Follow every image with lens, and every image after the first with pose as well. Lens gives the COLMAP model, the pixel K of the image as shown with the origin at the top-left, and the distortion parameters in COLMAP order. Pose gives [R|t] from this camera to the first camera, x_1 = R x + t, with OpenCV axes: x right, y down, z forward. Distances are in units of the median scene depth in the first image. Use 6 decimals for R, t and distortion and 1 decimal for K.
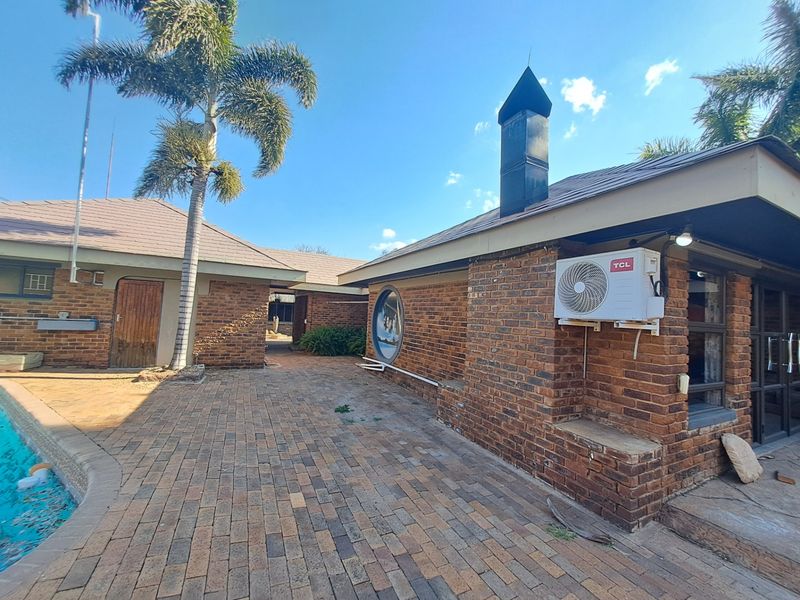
lens RADIAL K [[314.3, 0, 398.9], [0, 314.3, 298.1], [0, 0, 1]] dist [-0.010028, -0.000338]
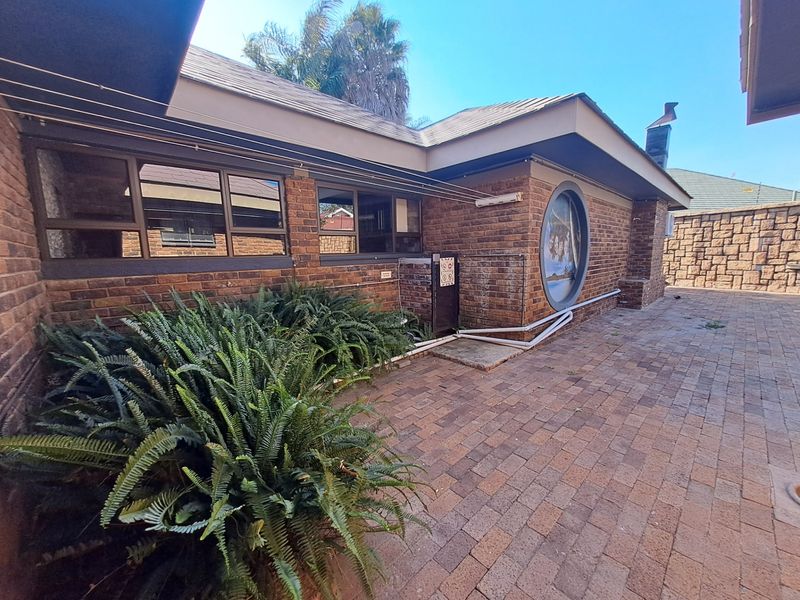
lens RADIAL K [[314.3, 0, 400.2], [0, 314.3, 299.0], [0, 0, 1]] dist [-0.010028, -0.000338]
pose [[-0.271939, -0.179130, 0.945496, -0.570377], [-0.040421, 0.983781, 0.174758, 0.089117], [-0.961465, 0.009306, -0.274769, 1.526805]]
